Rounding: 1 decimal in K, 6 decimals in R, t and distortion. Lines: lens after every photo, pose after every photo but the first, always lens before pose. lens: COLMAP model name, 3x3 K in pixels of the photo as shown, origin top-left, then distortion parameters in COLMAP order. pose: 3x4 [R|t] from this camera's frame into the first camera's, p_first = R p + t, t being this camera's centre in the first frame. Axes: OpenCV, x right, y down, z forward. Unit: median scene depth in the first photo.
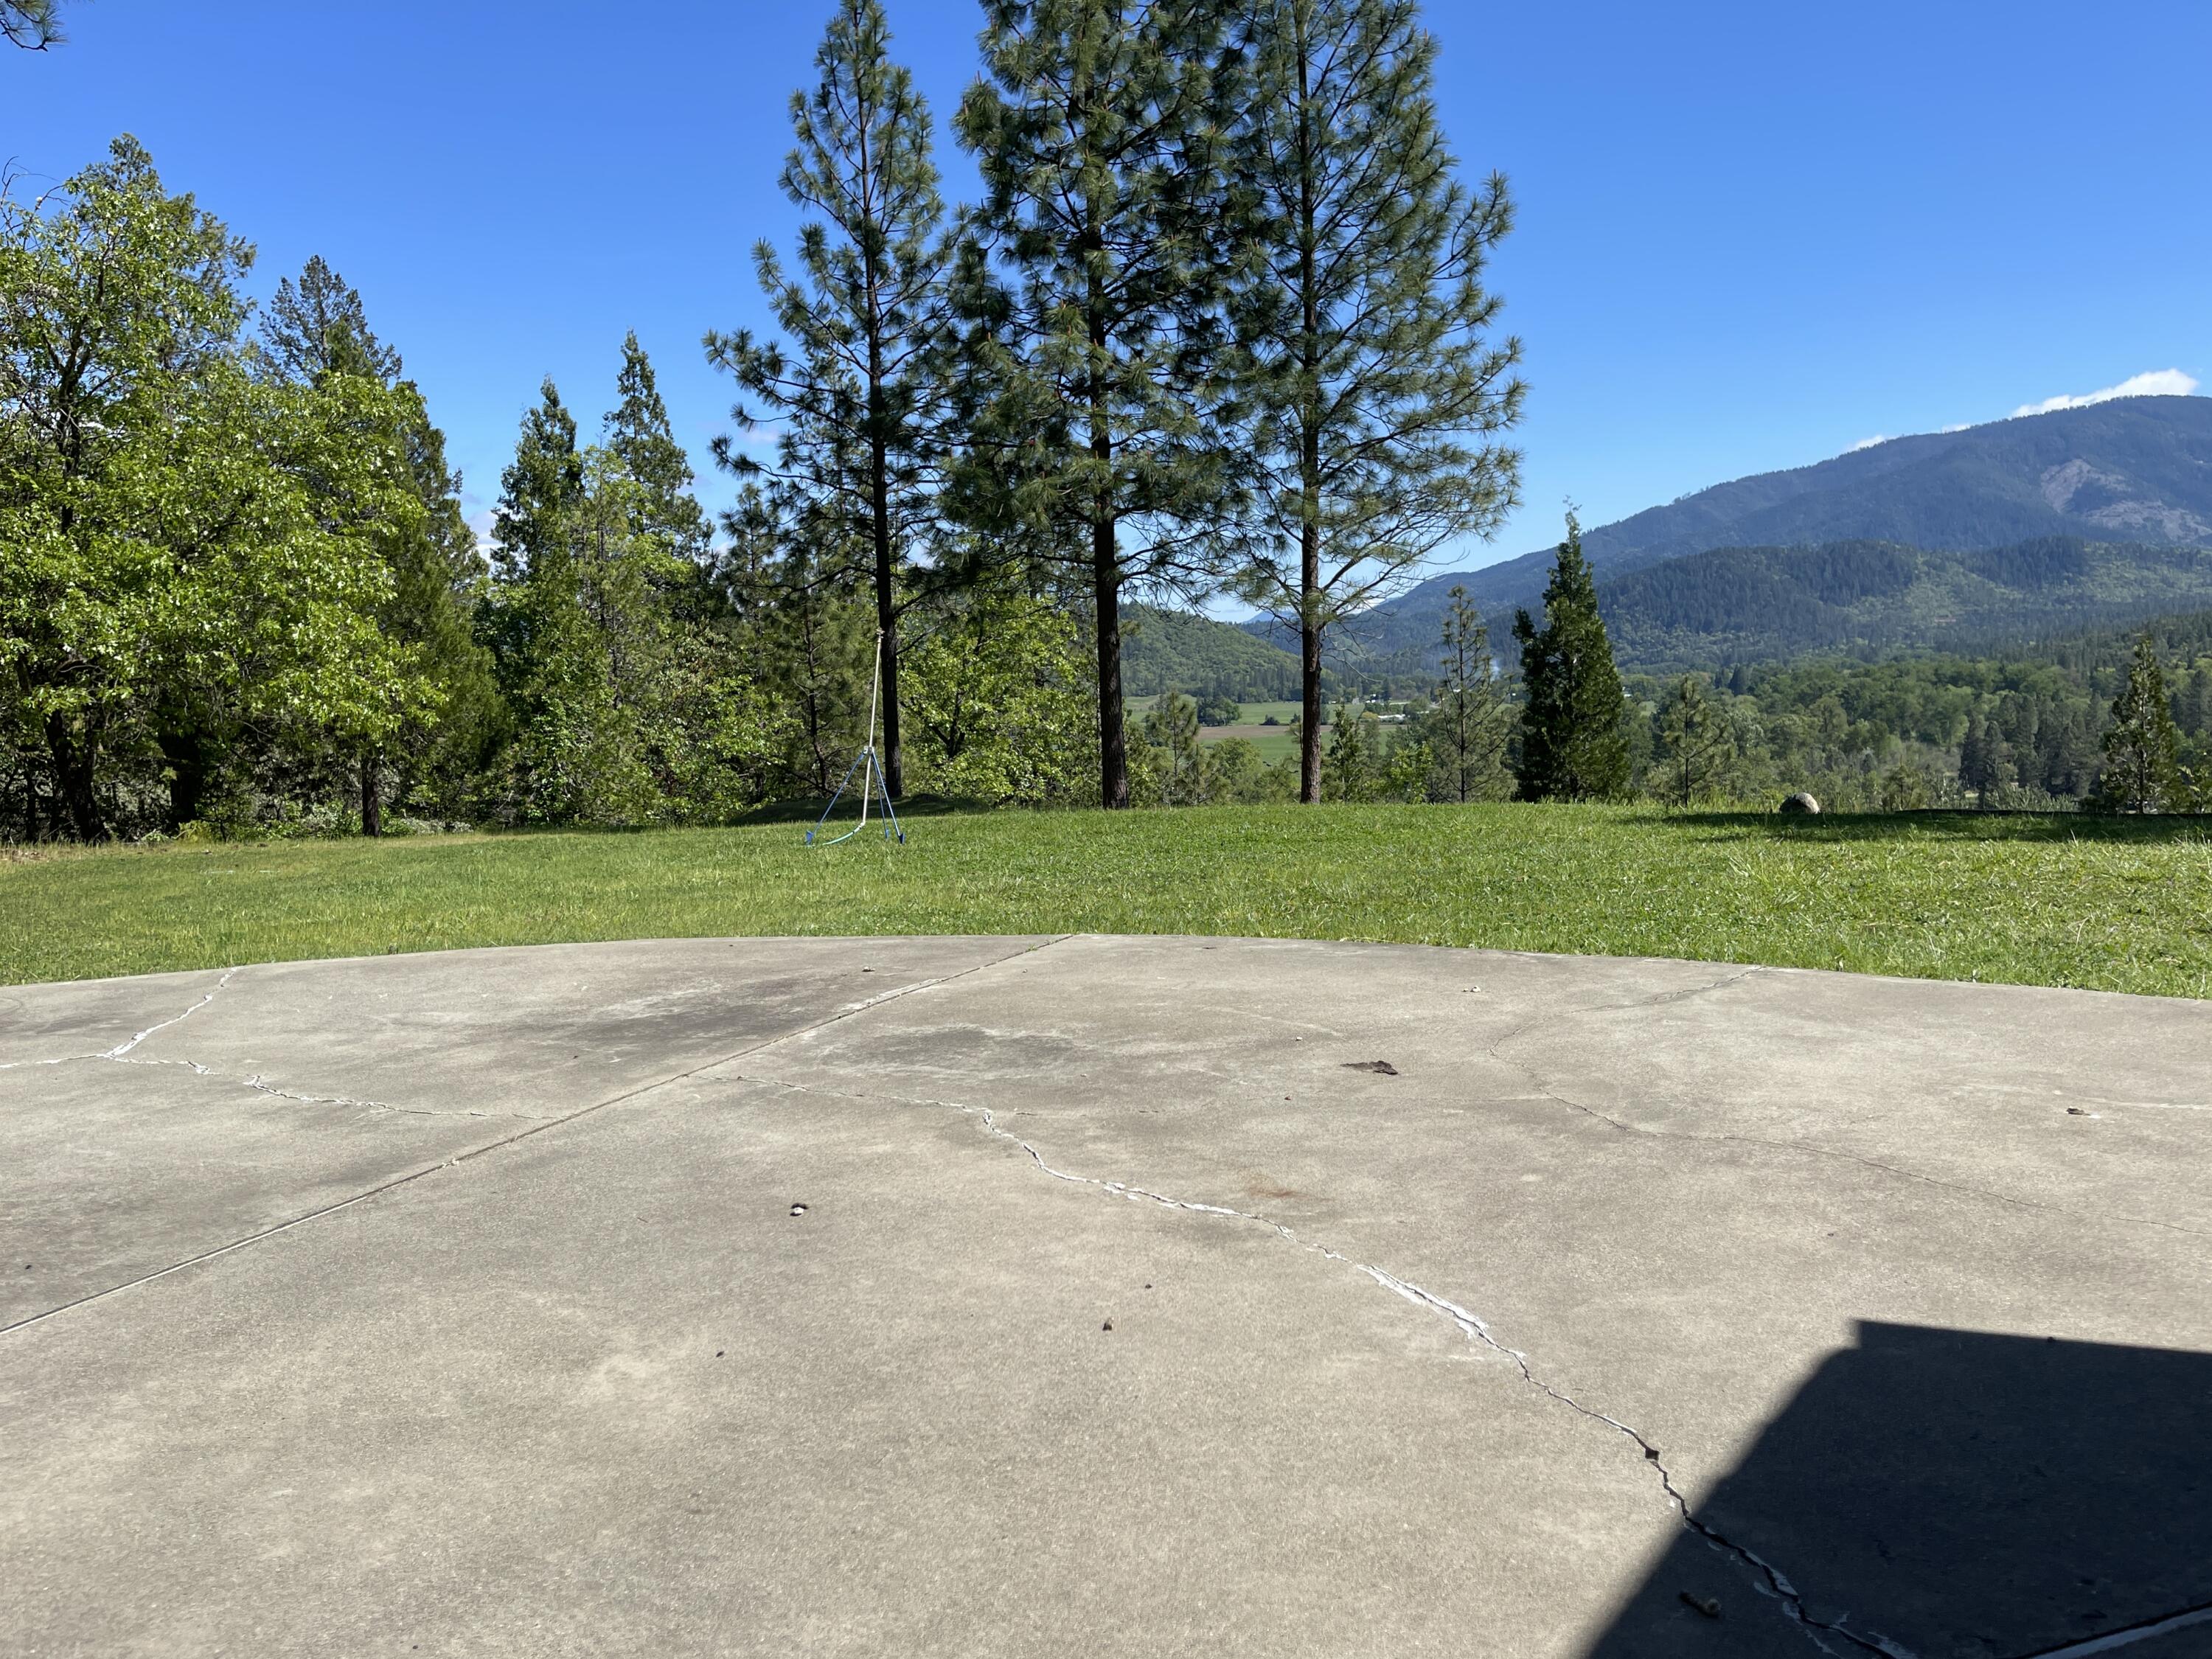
lens RADIAL K [[1655.3, 0, 1095.0], [0, 1655.3, 843.4], [0, 0, 1]] dist [0.068084, -0.090838]
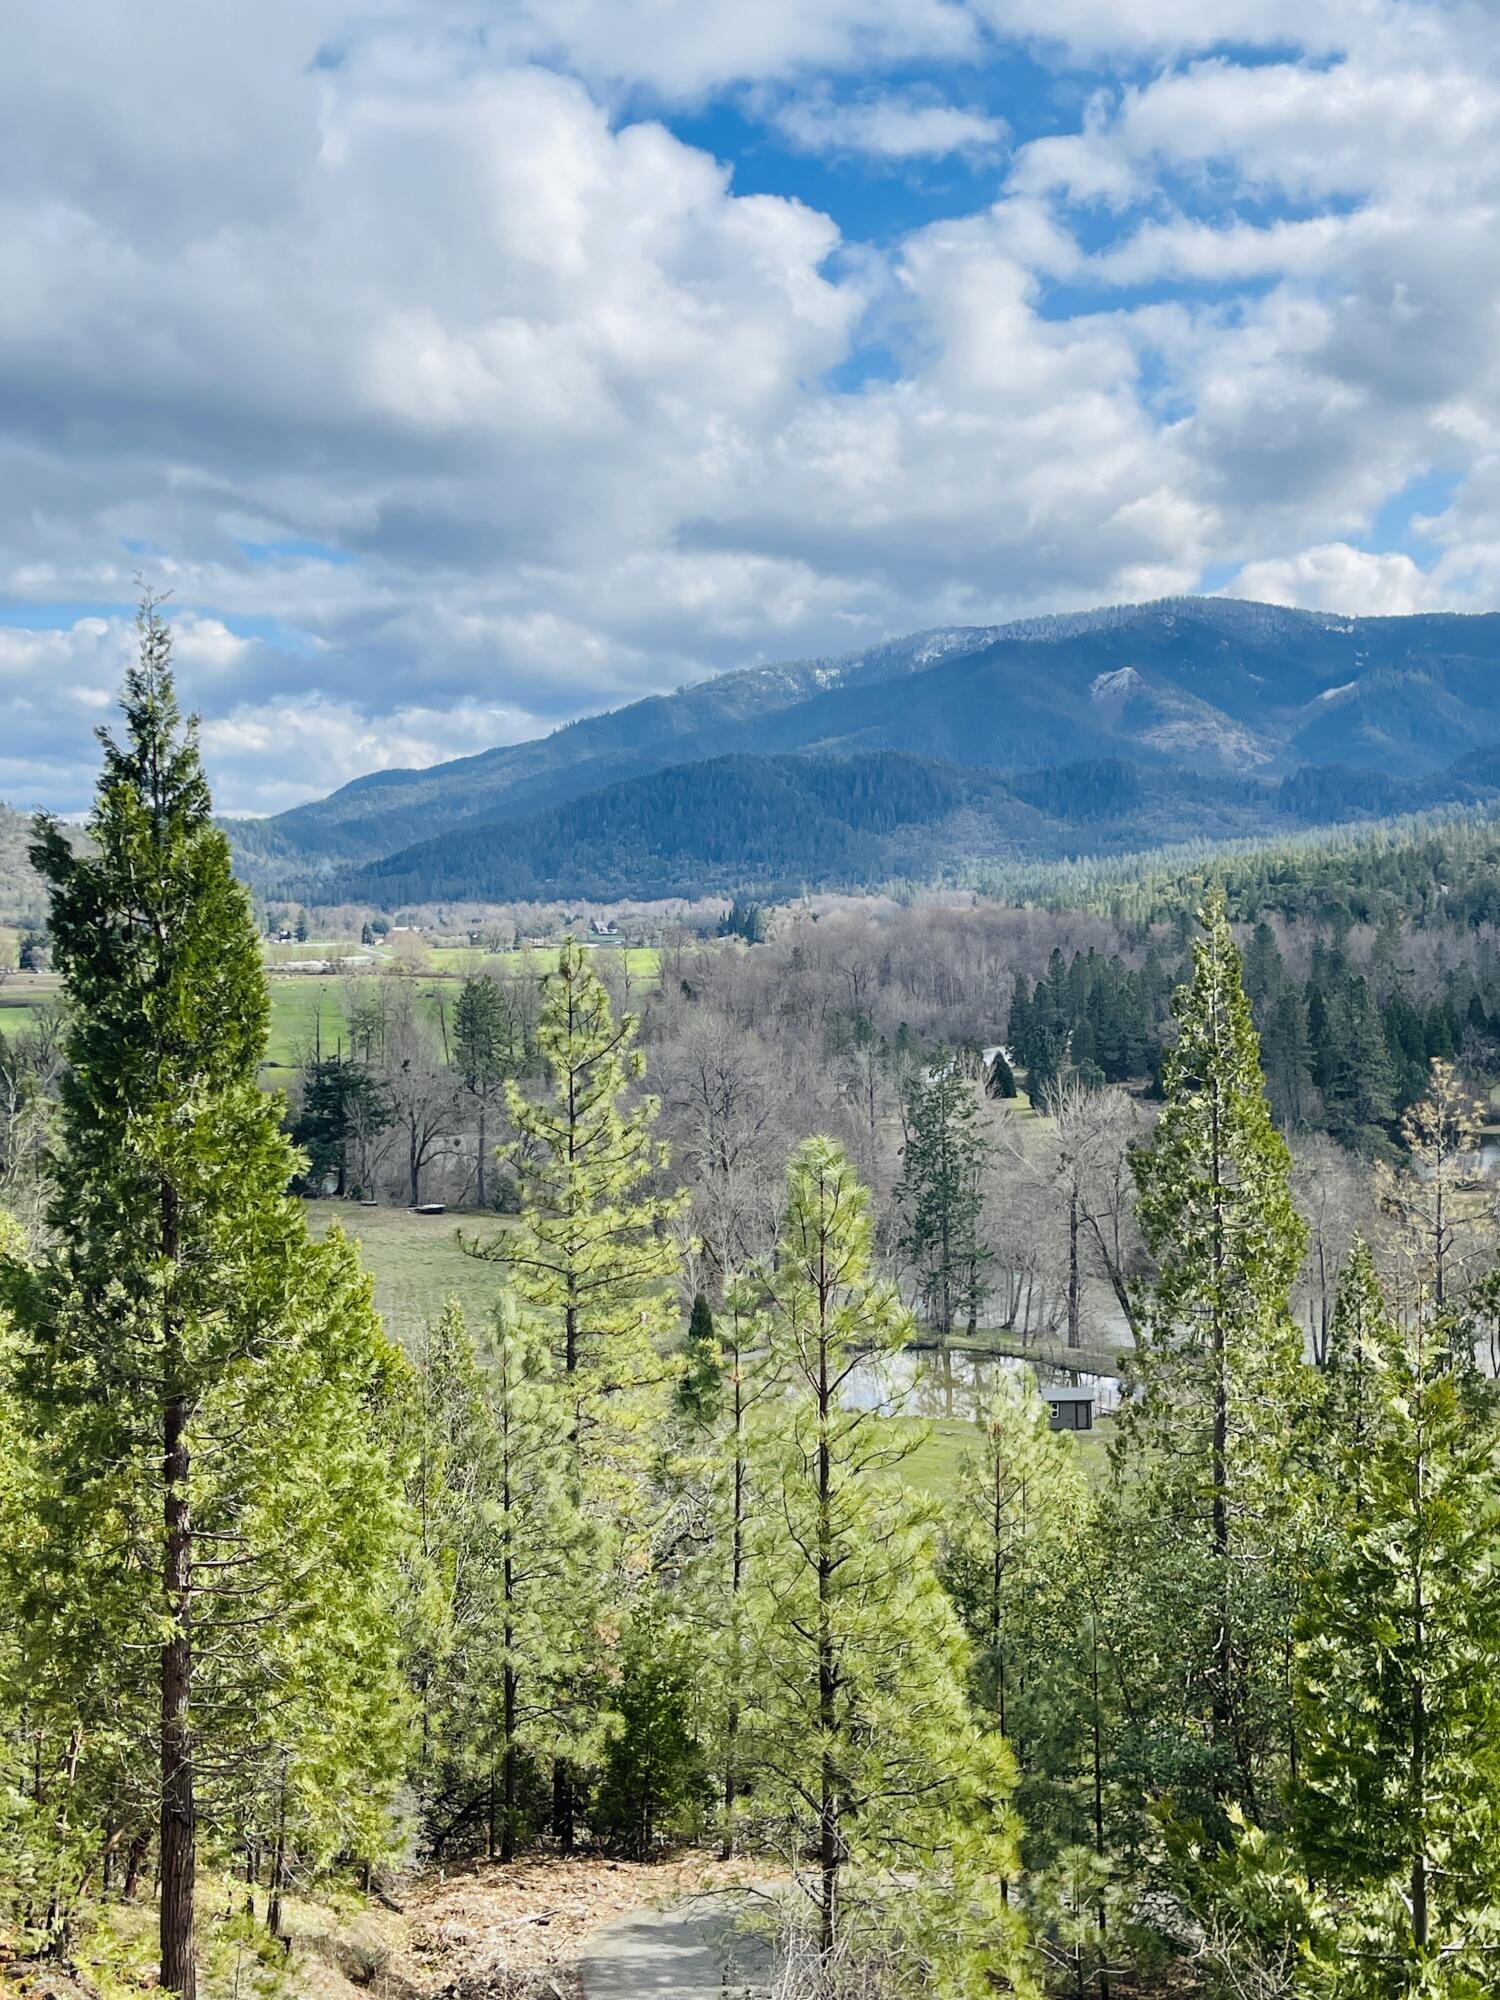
lens RADIAL K [[2299.6, 0, 754.2], [0, 2299.6, 1014.3], [0, 0, 1]] dist [0.113400, 0.000000]
pose [[0.933752, 0.004707, 0.357889, 0.331584], [0.014656, 0.998572, -0.051373, -0.077763], [-0.357620, 0.053215, 0.932350, 0.547297]]
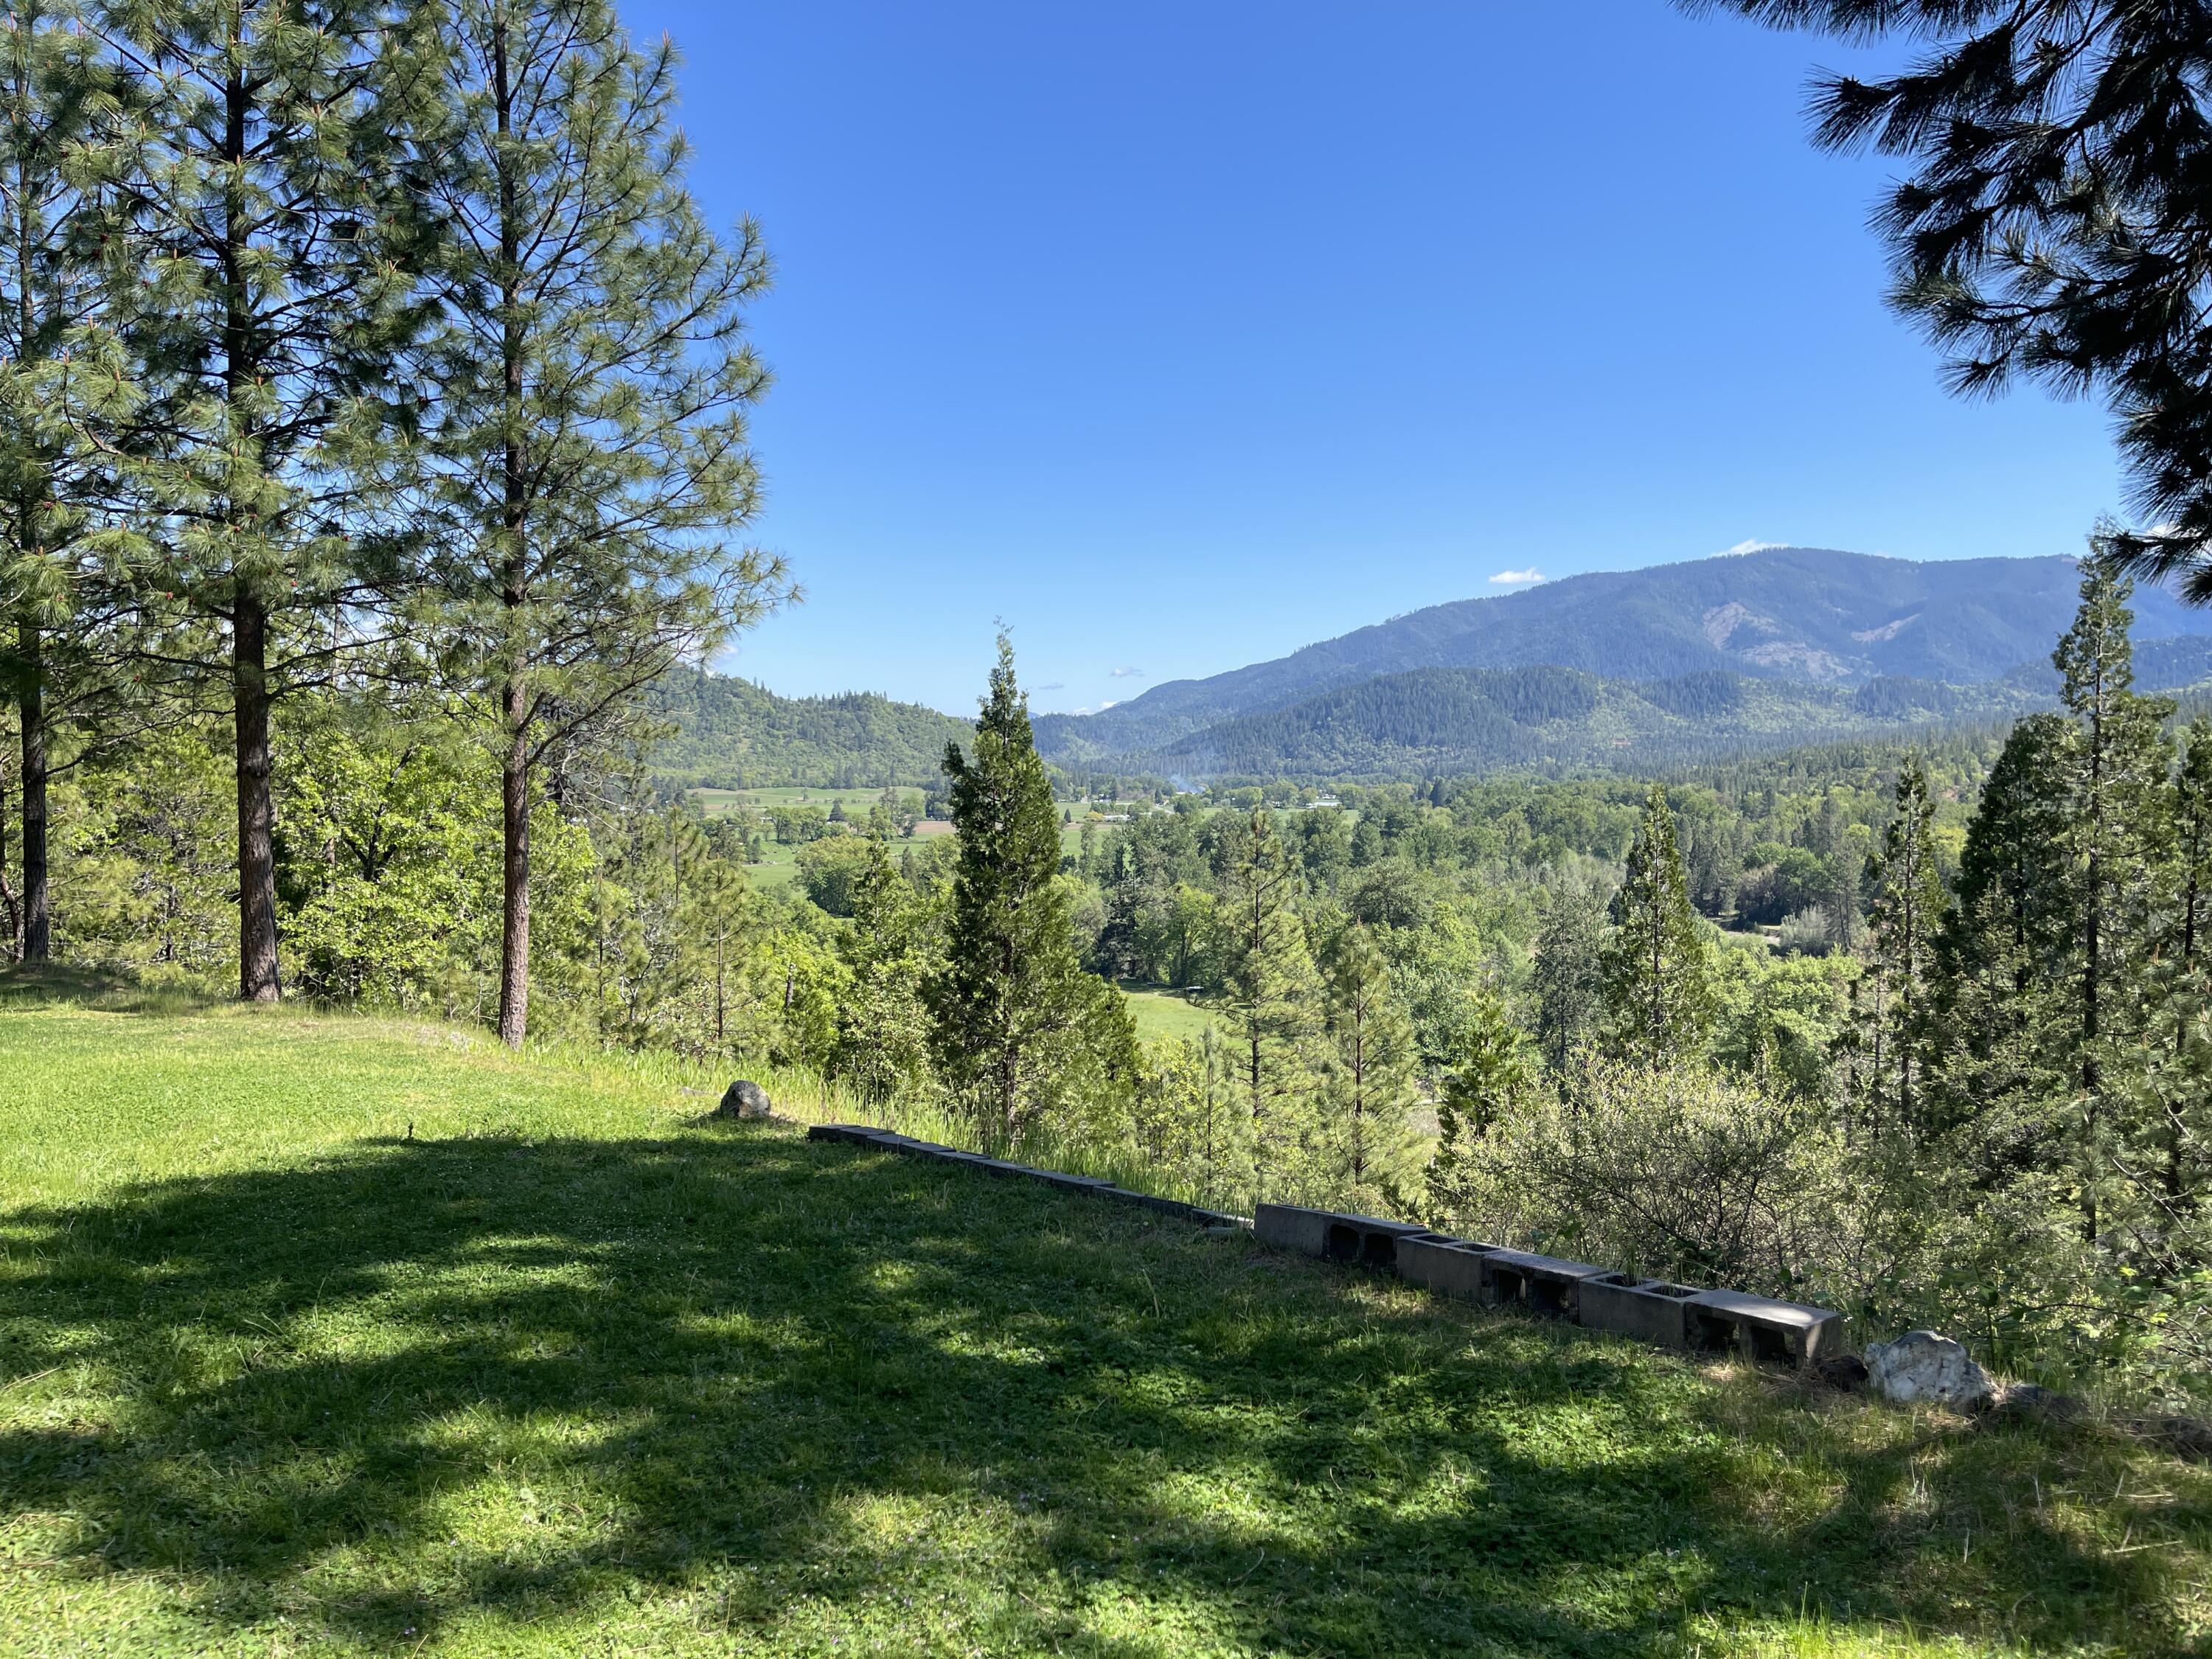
lens RADIAL K [[1655.3, 0, 1107.7], [0, 1655.3, 840.3], [0, 0, 1]] dist [0.068084, -0.090838]
pose [[0.985307, 0.027171, 0.168618, 0.302851], [-0.017214, 0.998036, -0.060235, -0.059223], [-0.169923, 0.056448, 0.983839, 0.210664]]
